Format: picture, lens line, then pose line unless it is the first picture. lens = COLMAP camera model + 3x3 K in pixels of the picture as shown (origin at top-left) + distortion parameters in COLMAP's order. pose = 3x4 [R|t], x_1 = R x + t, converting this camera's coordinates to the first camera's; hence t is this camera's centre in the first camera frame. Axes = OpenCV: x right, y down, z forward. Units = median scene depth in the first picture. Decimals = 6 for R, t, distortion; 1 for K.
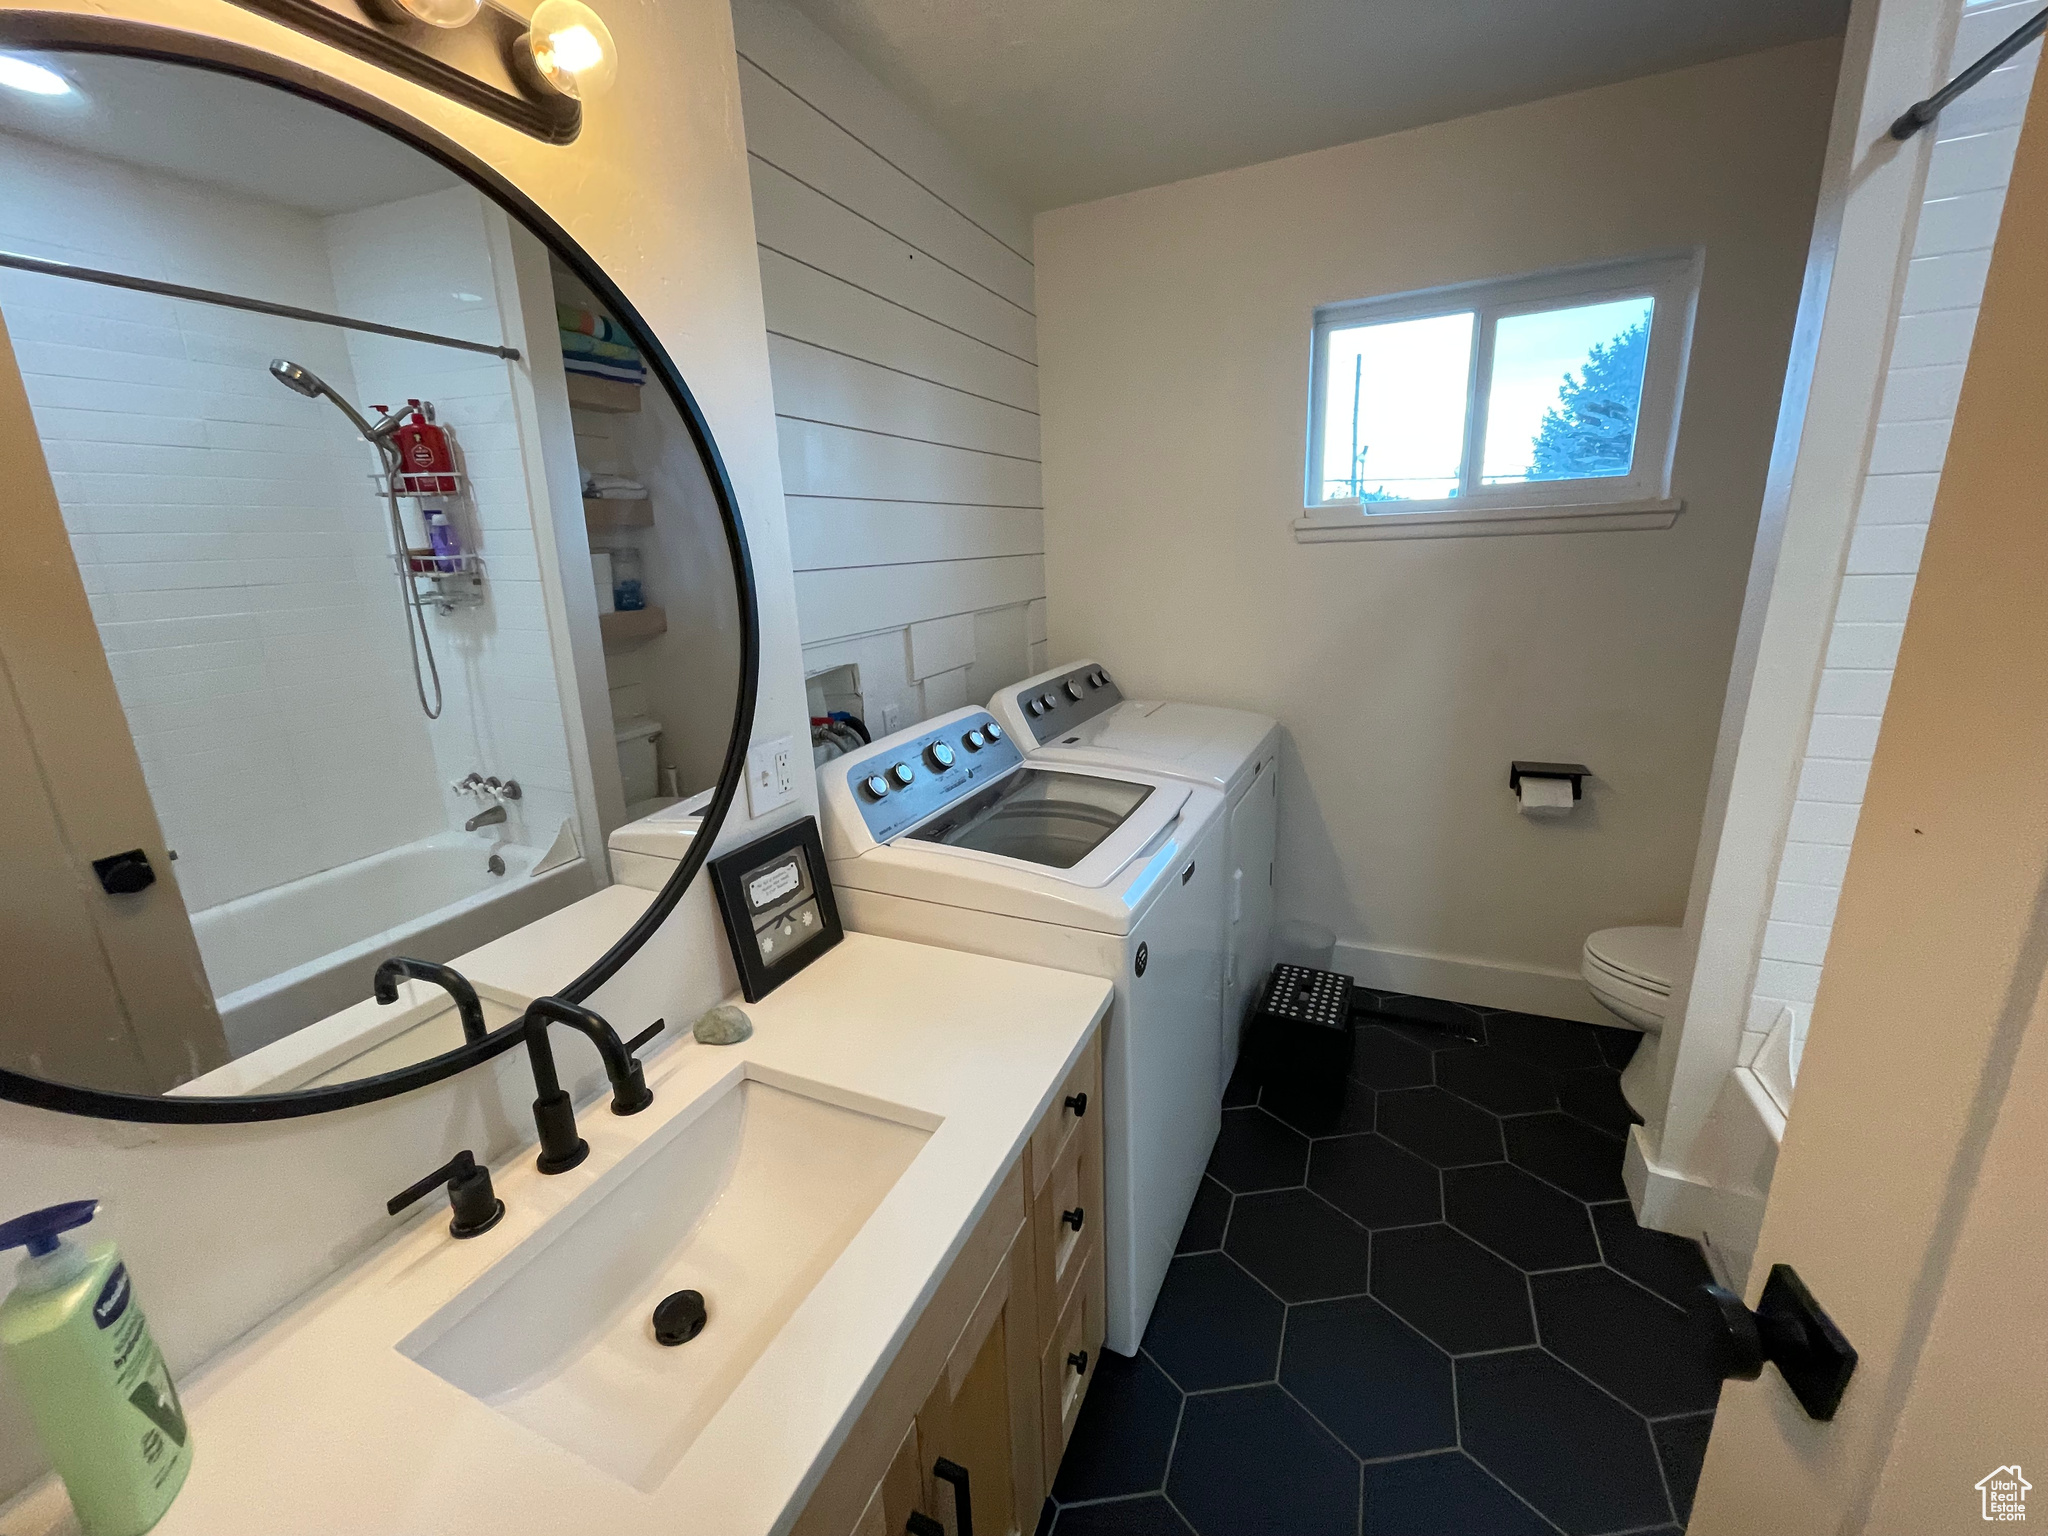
lens RADIAL K [[822.6, 0, 1010.4], [0, 822.6, 765.7], [0, 0, 1]] dist [0.009758, -0.004864]
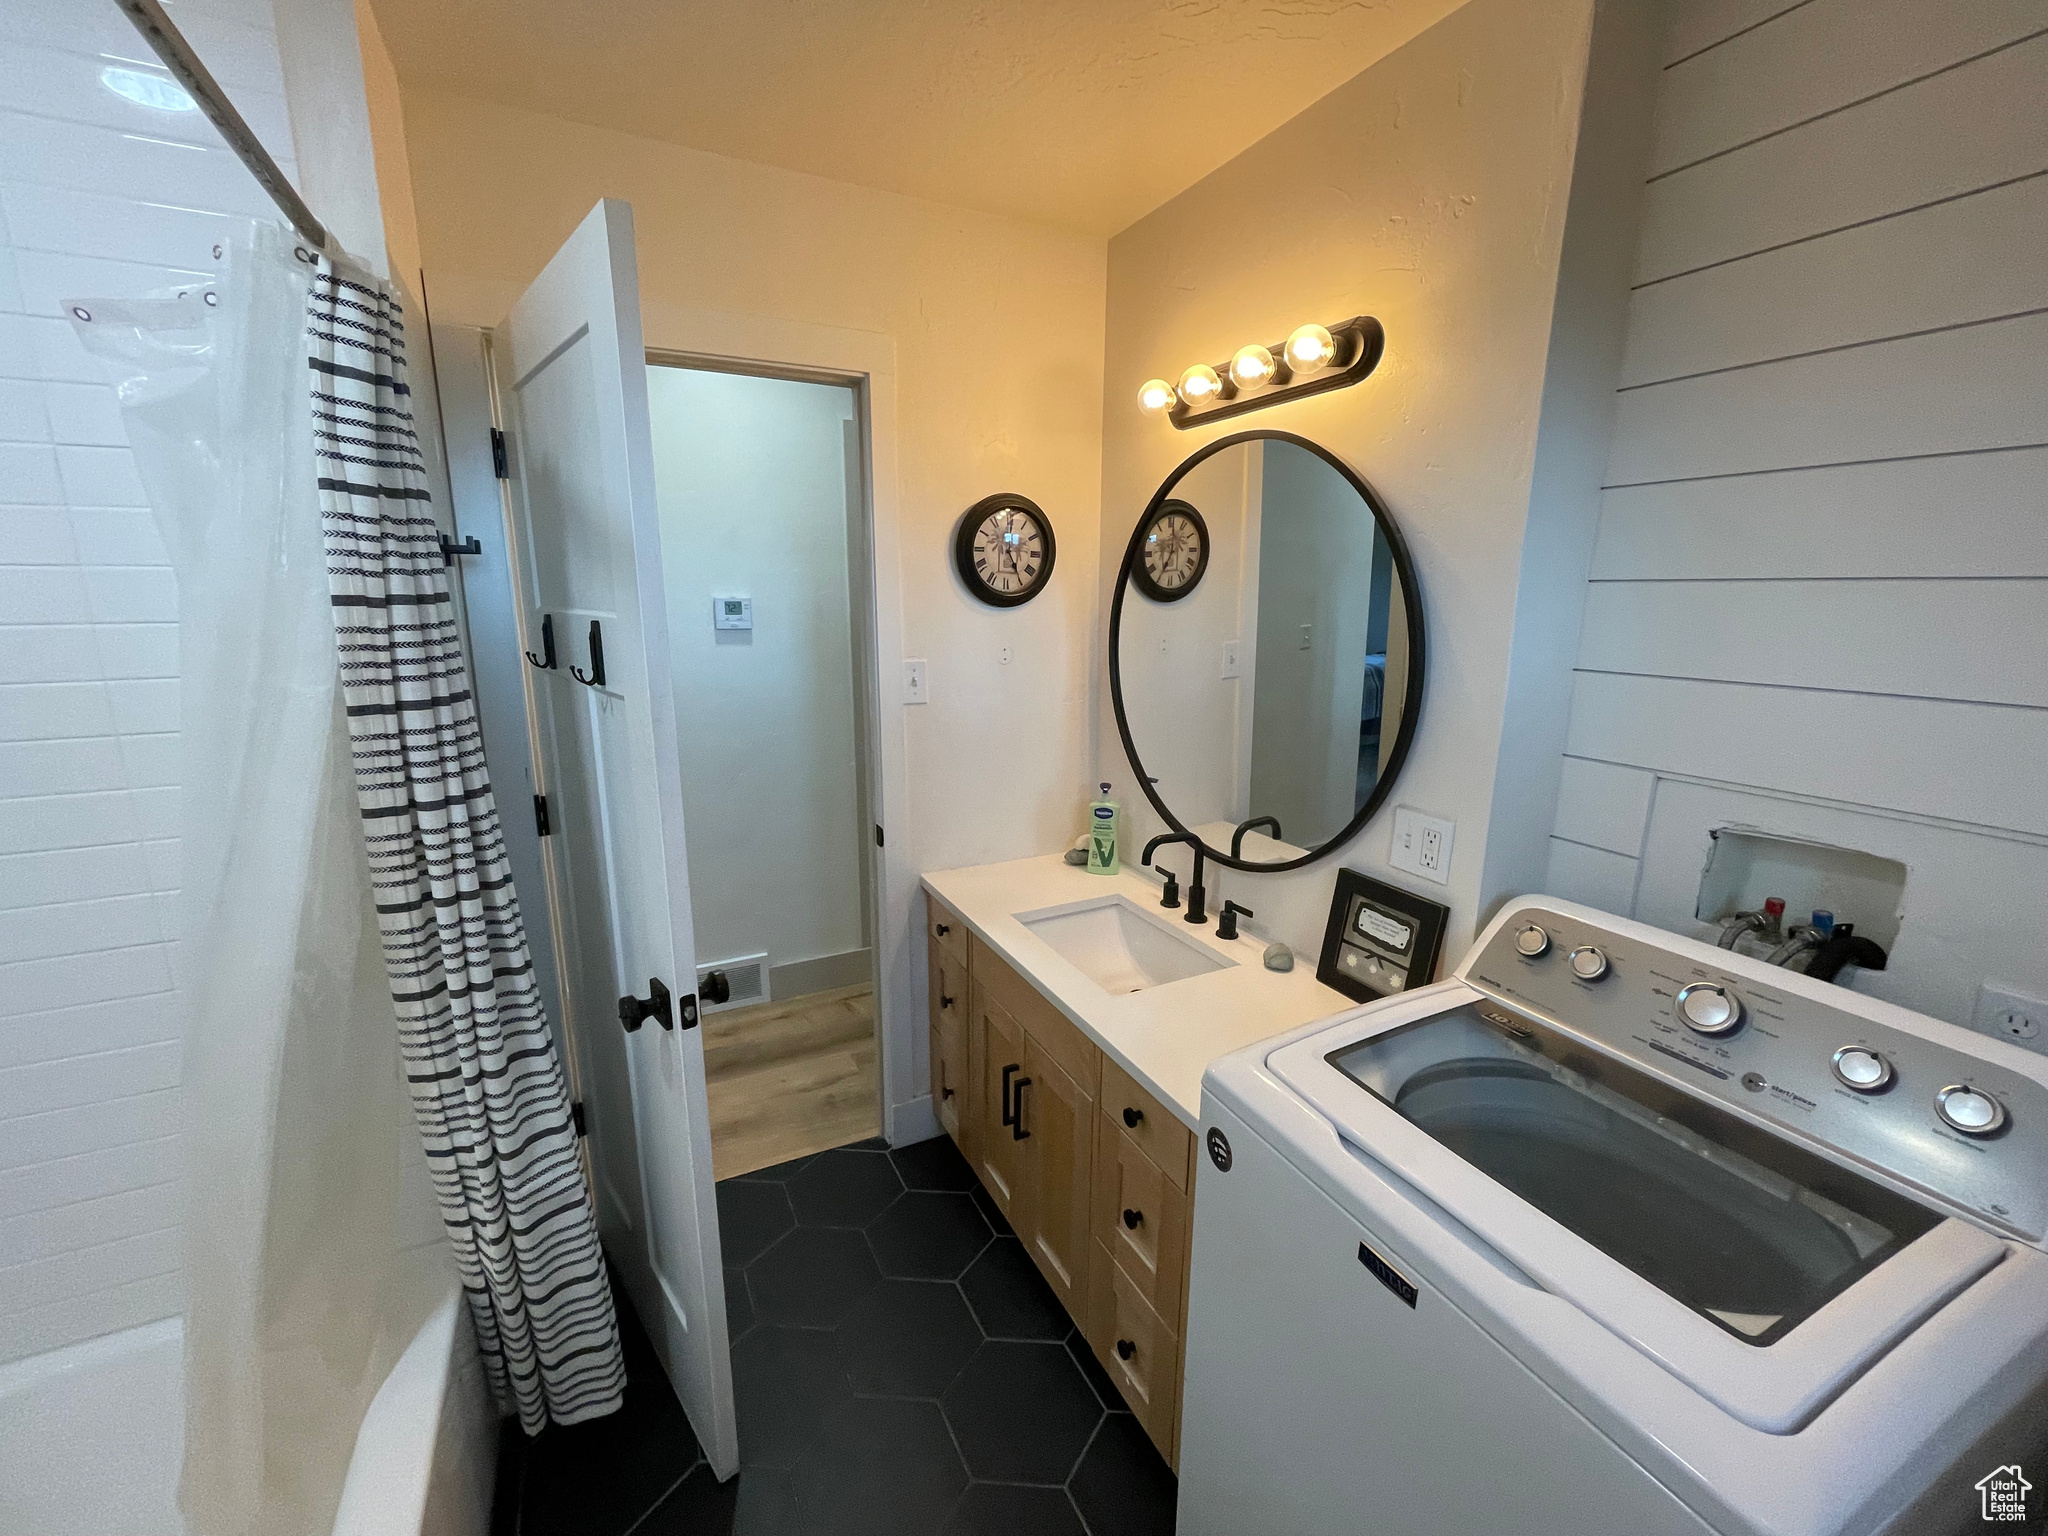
lens RADIAL K [[822.6, 0, 1010.4], [0, 822.6, 765.7], [0, 0, 1]] dist [0.009758, -0.004864]
pose [[-0.628784, 0.200561, -0.751270, 0.863454], [-0.181502, 0.901618, 0.392609, -0.418920], [0.756101, 0.383223, -0.530521, 1.149796]]
